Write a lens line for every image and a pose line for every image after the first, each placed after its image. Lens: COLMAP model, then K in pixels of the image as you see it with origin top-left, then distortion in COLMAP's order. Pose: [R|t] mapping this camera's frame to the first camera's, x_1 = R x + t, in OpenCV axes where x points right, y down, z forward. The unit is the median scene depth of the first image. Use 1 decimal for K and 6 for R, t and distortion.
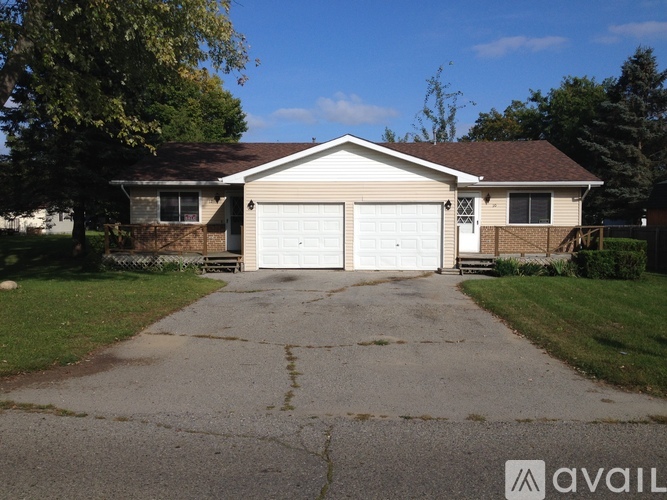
lens RADIAL K [[681.0, 0, 333.3], [0, 681.0, 250.8], [0, 0, 1]] dist [-0.014162, 0.000000]
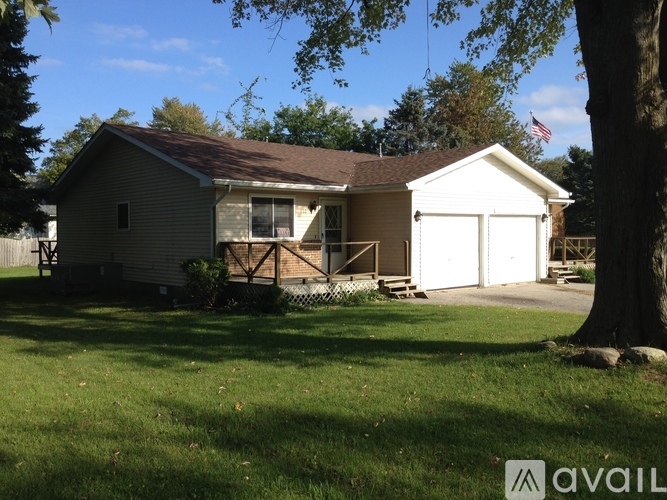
lens RADIAL K [[681.0, 0, 333.4], [0, 681.0, 248.8], [0, 0, 1]] dist [-0.014162, 0.000000]
pose [[0.713071, -0.027138, 0.700567, -0.703710], [0.035331, 0.999372, 0.002751, -0.030083], [-0.700201, 0.022790, 0.713582, 0.424173]]
